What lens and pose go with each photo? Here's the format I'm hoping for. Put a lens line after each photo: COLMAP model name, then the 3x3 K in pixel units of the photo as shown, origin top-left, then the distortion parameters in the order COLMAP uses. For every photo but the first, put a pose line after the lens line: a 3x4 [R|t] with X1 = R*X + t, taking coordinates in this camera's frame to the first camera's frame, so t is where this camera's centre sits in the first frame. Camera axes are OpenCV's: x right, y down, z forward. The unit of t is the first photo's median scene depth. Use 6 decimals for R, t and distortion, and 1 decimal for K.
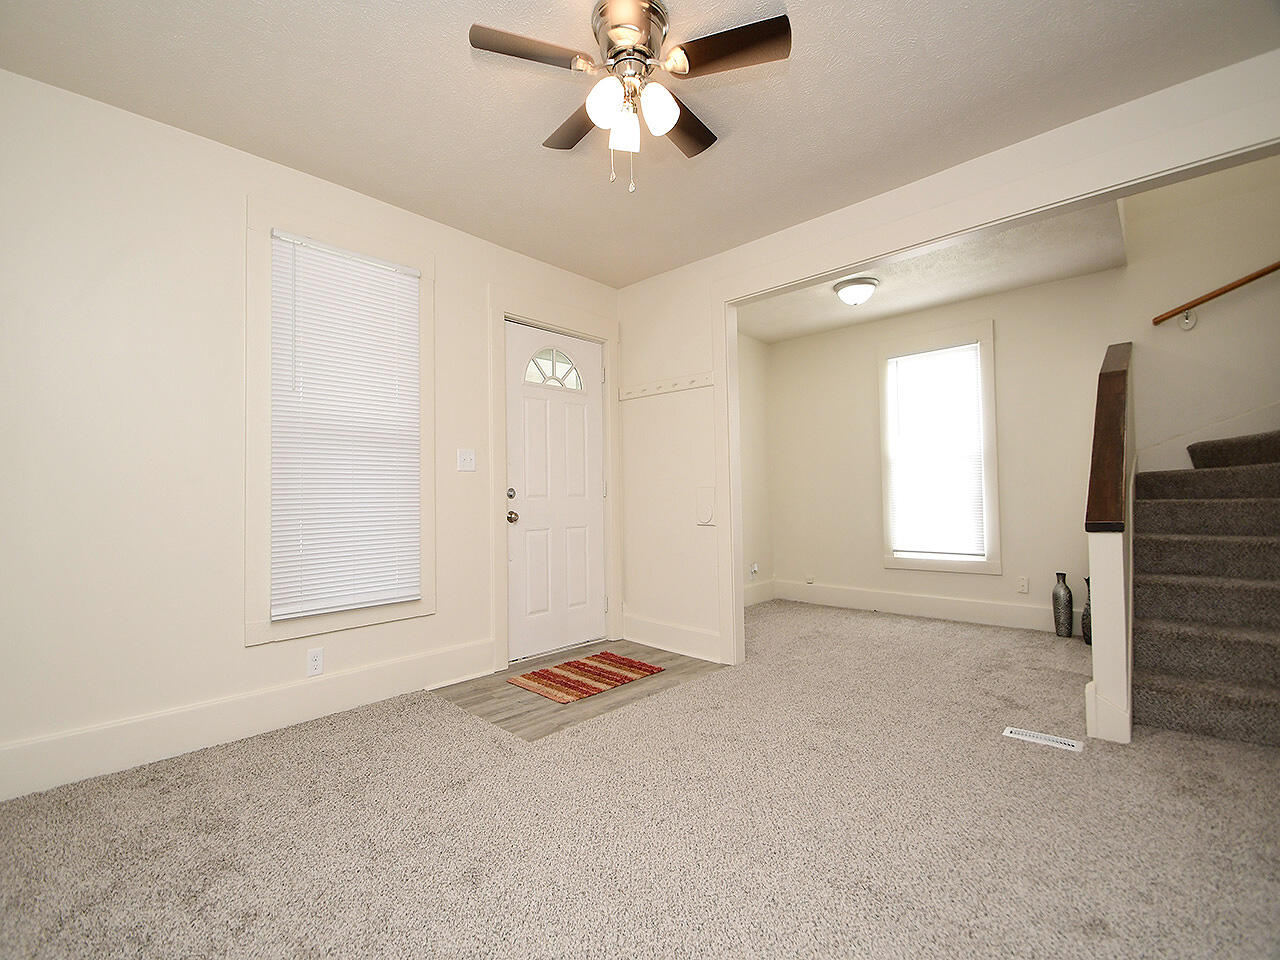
lens RADIAL K [[552.1, 0, 640.0], [0, 552.1, 480.0], [0, 0, 1]] dist [0.001501, -0.012603]
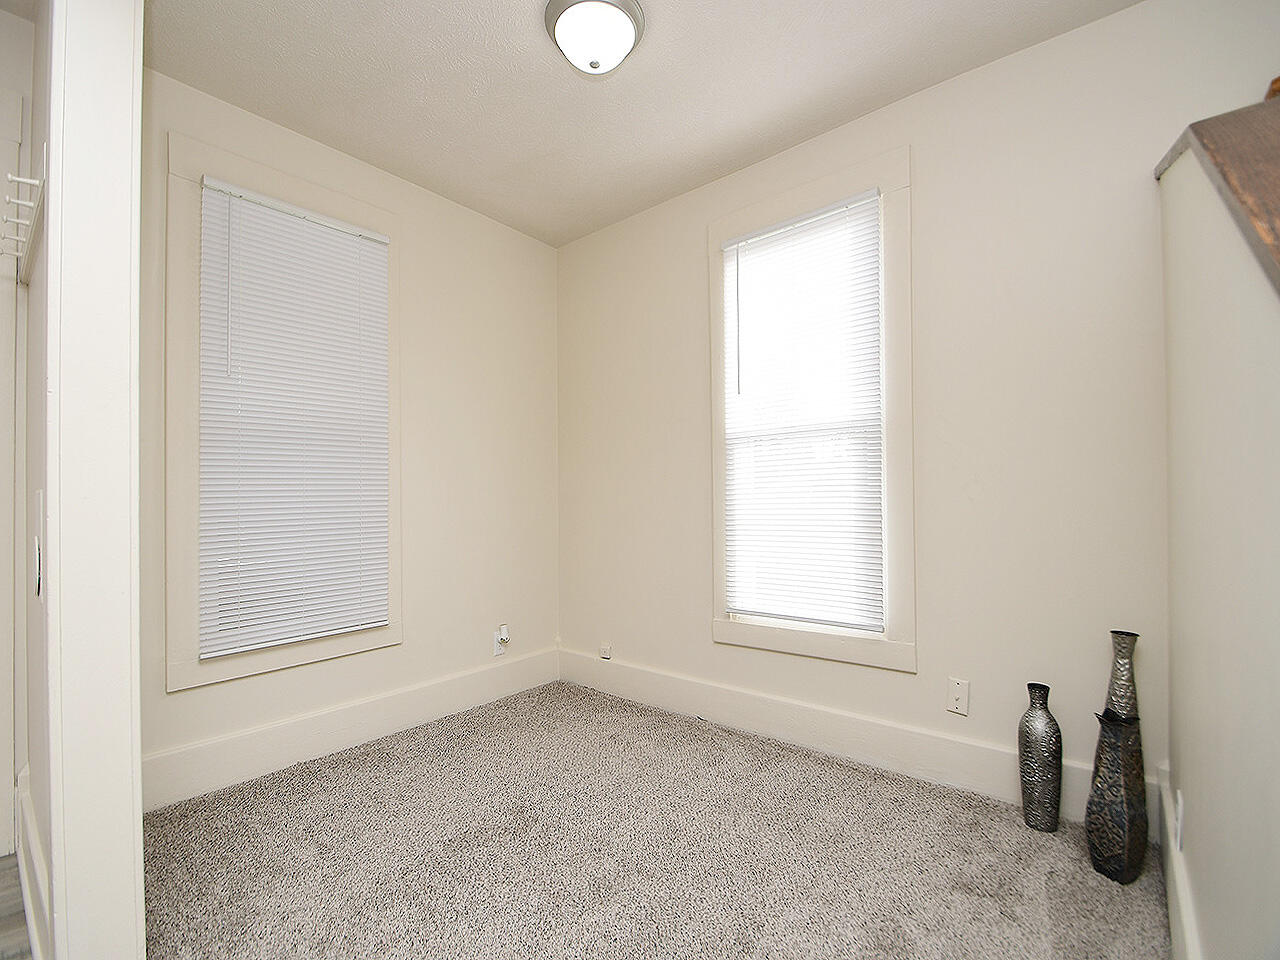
lens RADIAL K [[572.8, 0, 625.3], [0, 572.8, 501.1], [0, 0, 1]] dist [0.000714, -0.009397]
pose [[0.998574, 0.000706, 0.053385, 0.481310], [-0.002388, 0.999502, 0.031450, 0.007950], [-0.053337, -0.031533, 0.998079, 0.664222]]
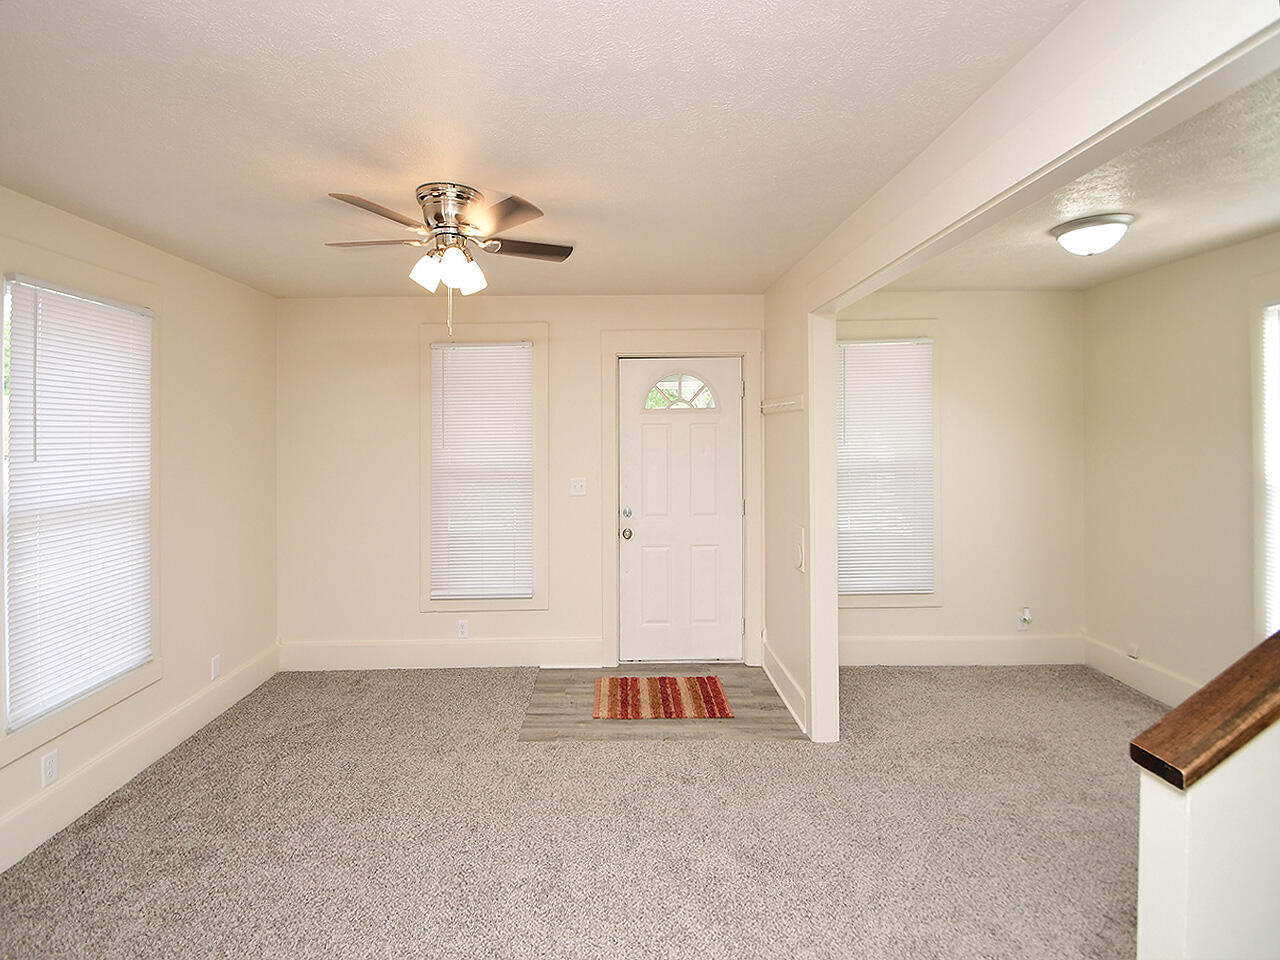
lens RADIAL K [[553.9, 0, 634.0], [0, 553.9, 440.2], [0, 0, 1]] dist [0.023042, -0.023970]
pose [[0.705223, 0.007605, -0.708945, 0.575518], [0.016190, 0.999509, 0.026827, -0.153264], [0.708801, -0.030397, 0.704753, 0.216065]]
